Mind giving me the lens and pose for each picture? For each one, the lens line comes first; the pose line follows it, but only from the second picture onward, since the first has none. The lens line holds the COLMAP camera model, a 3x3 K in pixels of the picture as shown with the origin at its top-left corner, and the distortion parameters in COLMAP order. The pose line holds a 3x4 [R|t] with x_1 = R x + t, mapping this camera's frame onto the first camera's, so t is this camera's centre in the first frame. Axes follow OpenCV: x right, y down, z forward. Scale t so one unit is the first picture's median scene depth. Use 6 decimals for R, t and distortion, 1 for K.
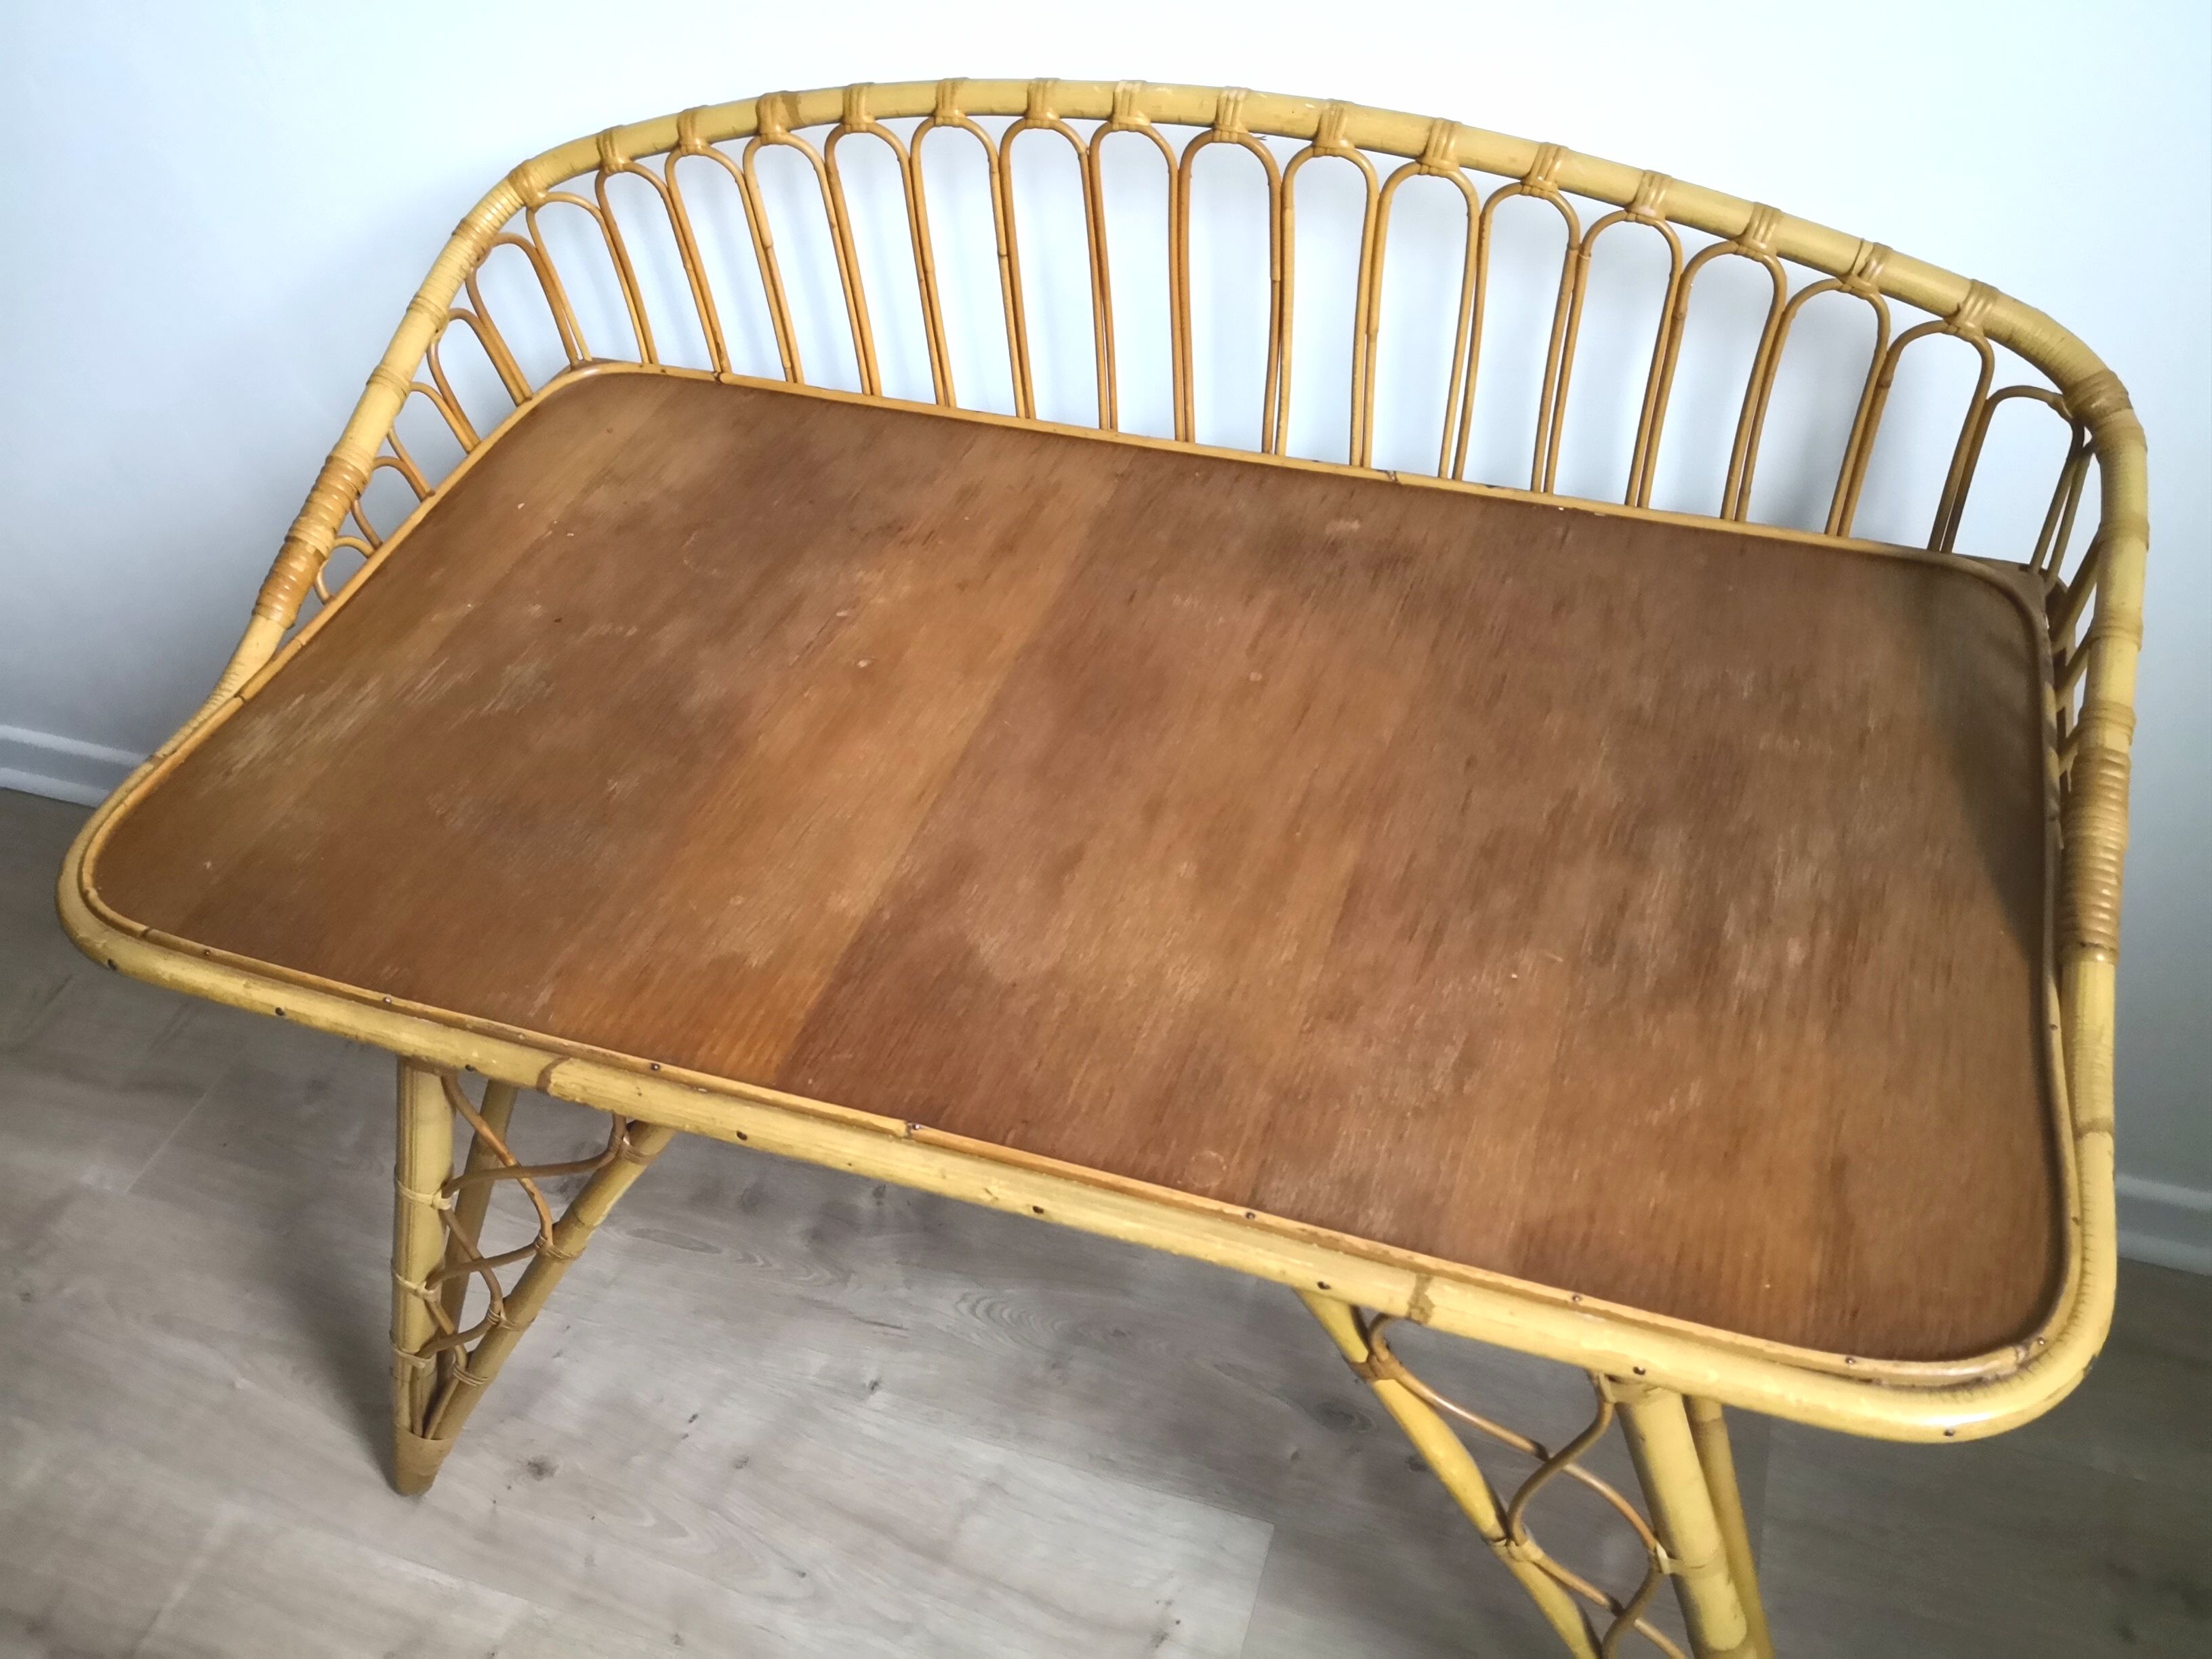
lens RADIAL K [[1712.7, 0, 1106.0], [0, 1712.7, 829.5], [0, 0, 1]] dist [0.038003, -0.002258]
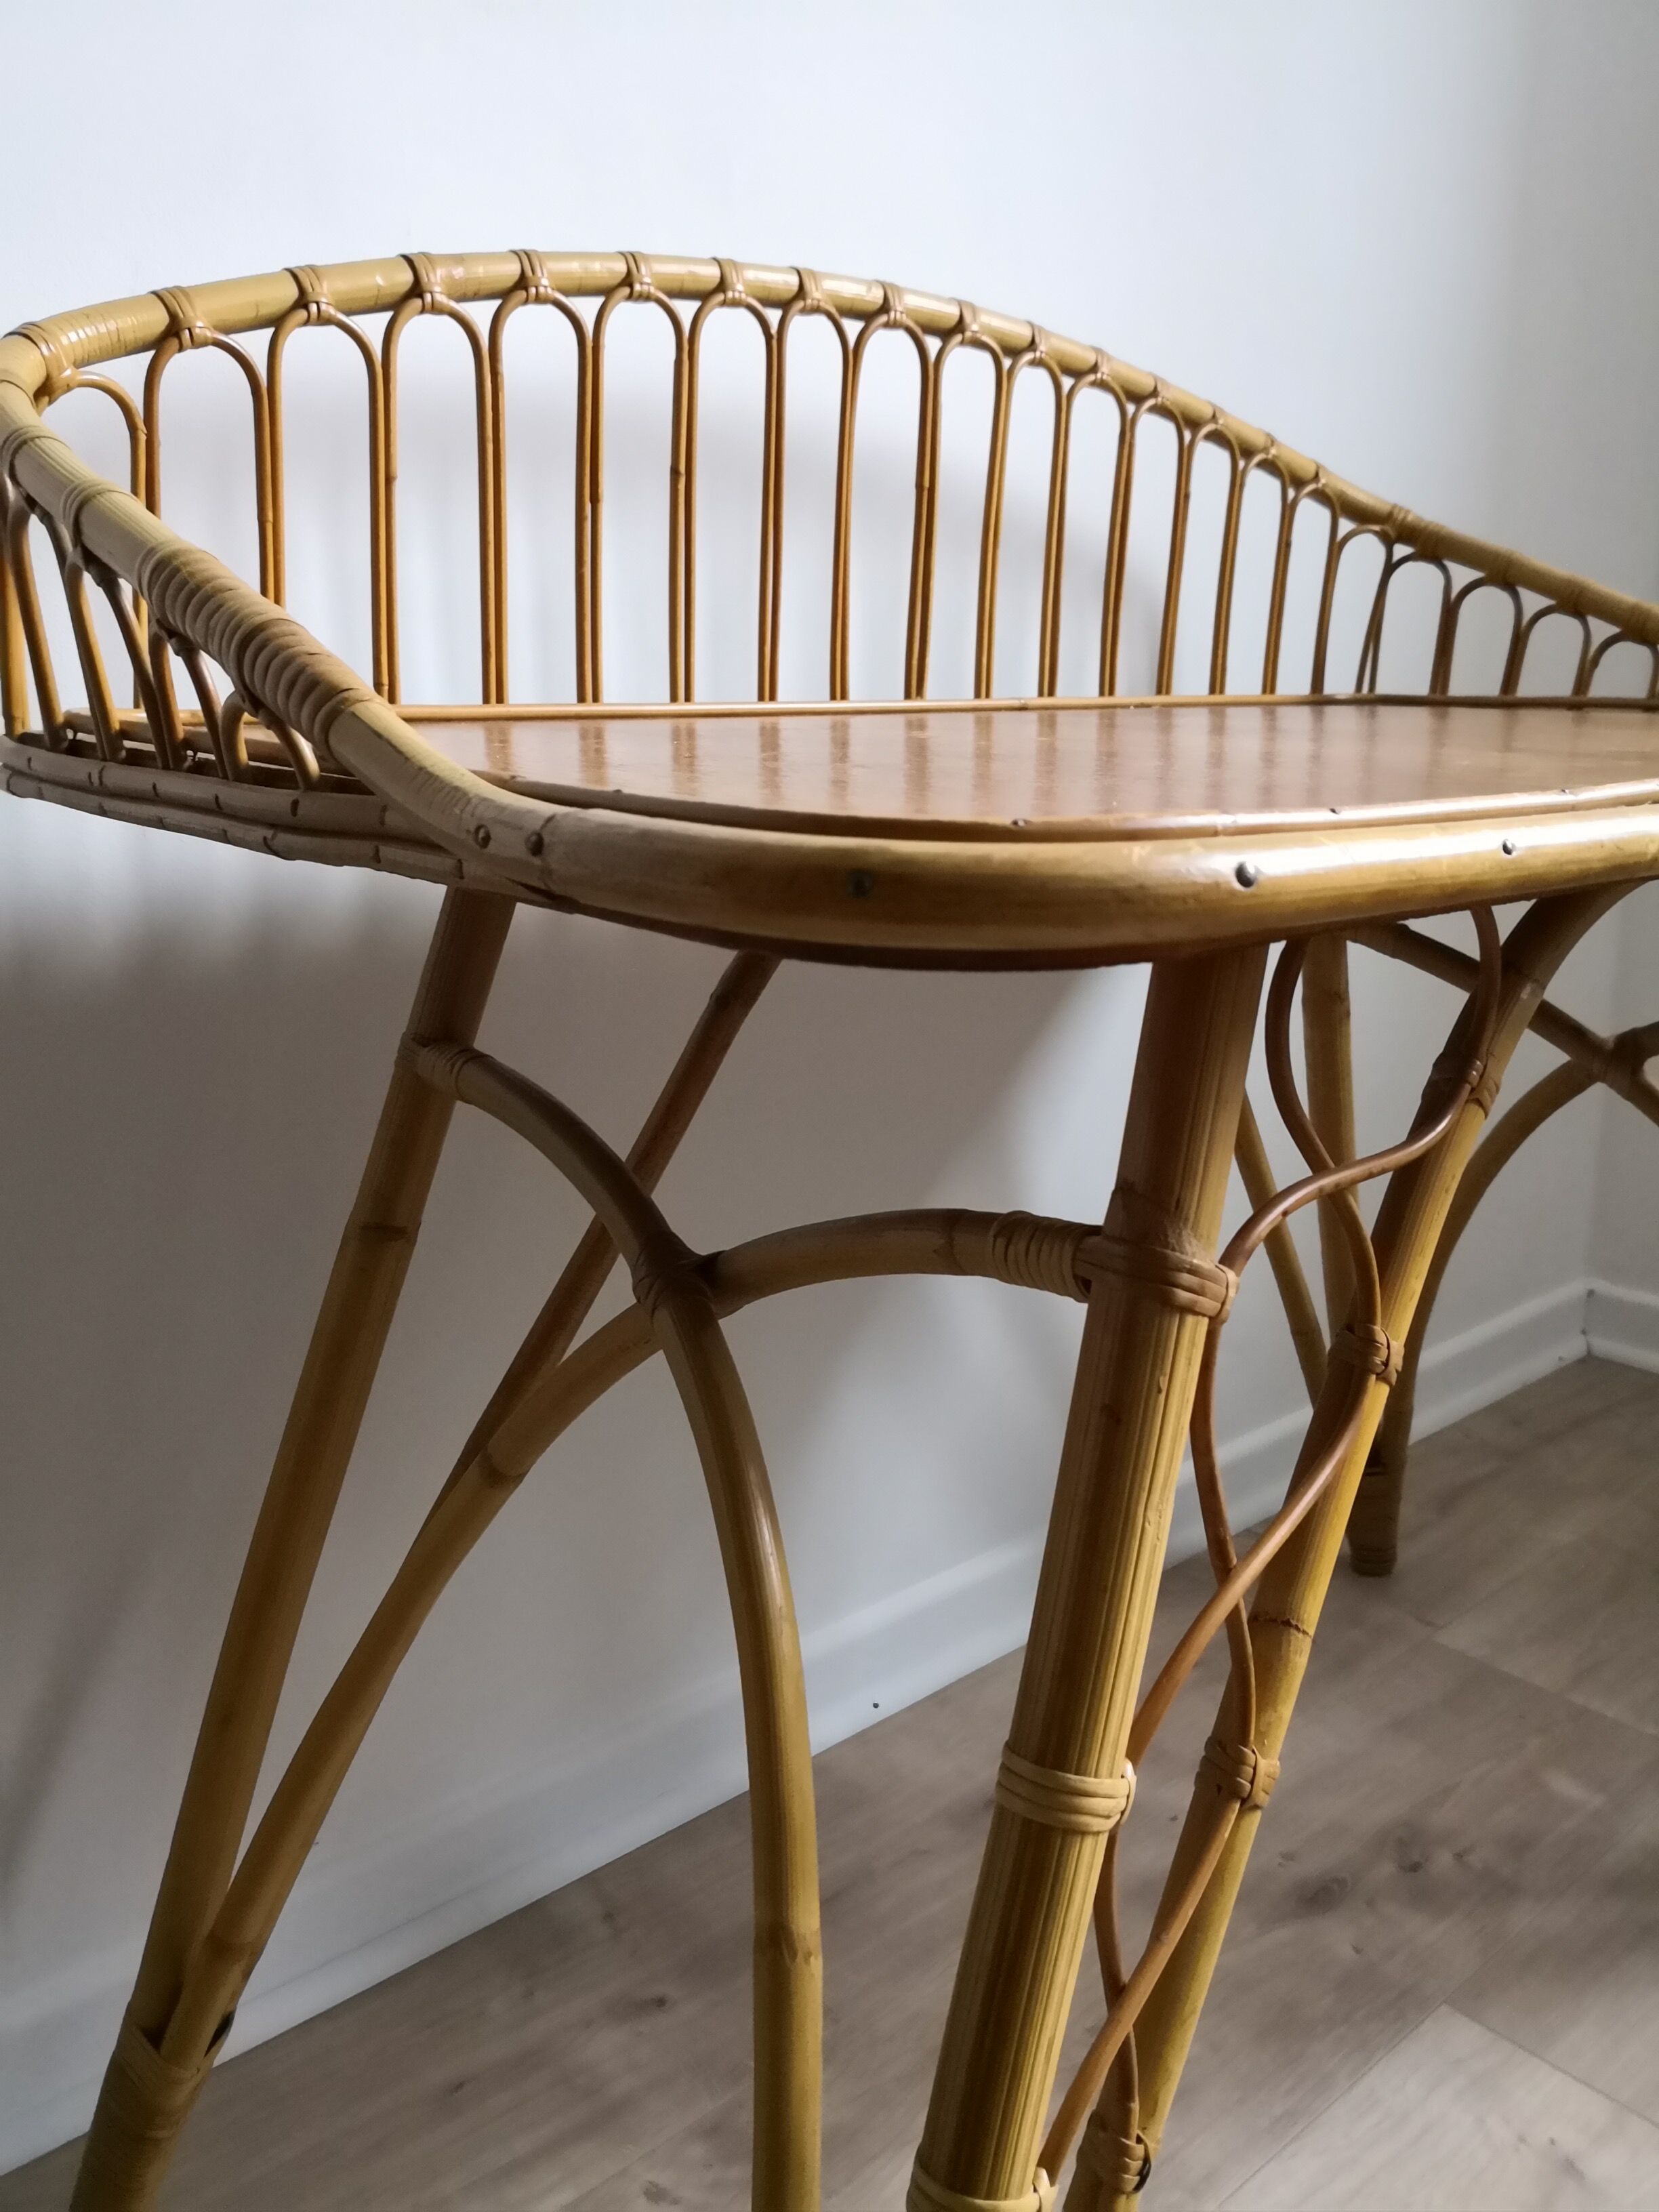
lens RADIAL K [[1820.5, 0, 811.9], [0, 1820.5, 1118.0], [0, 0, 1]] dist [-0.001455, -0.004026]
pose [[0.502896, -0.151124, 0.851033, -0.813467], [0.579440, 0.789533, -0.202202, 0.126900], [-0.641361, 0.594810, 0.484621, 0.706554]]
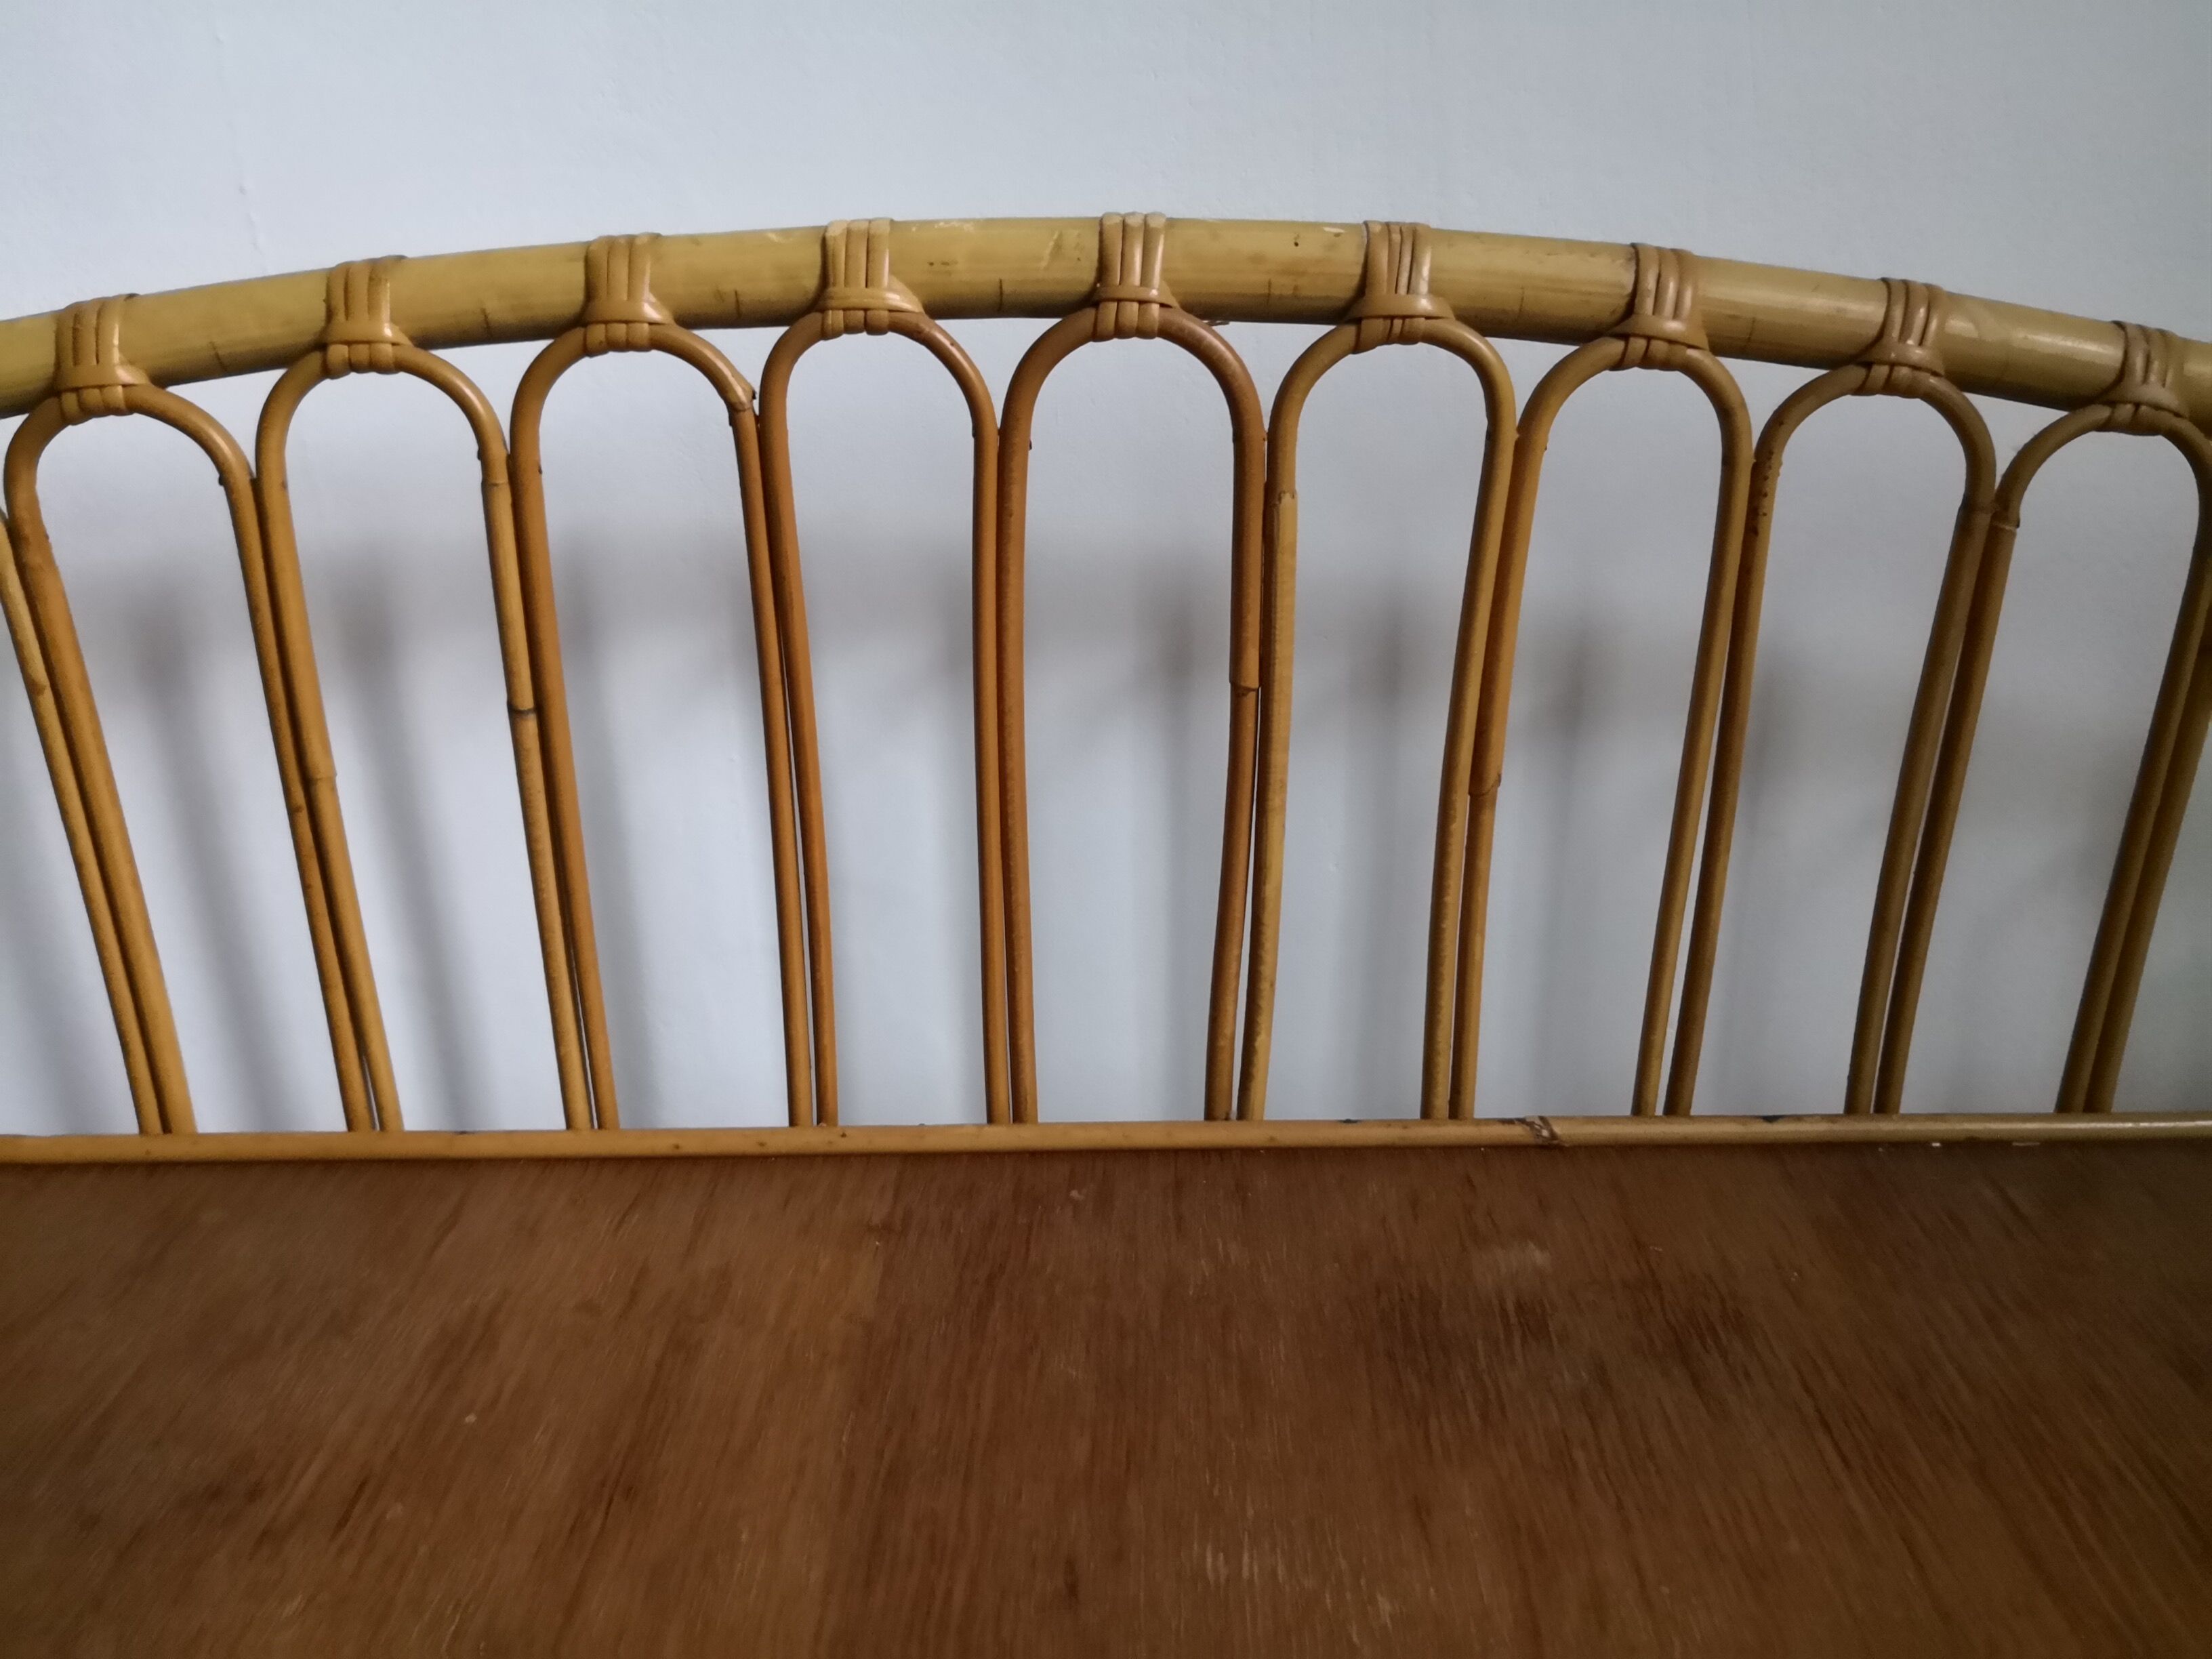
lens RADIAL K [[1820.5, 0, 1108.6], [0, 1820.5, 824.6], [0, 0, 1]] dist [-0.001455, -0.004026]
pose [[0.942144, -0.080904, 0.325299, -0.069983], [0.211215, 0.896837, -0.388680, -0.121460], [-0.260295, 0.434900, 0.862037, 0.612079]]
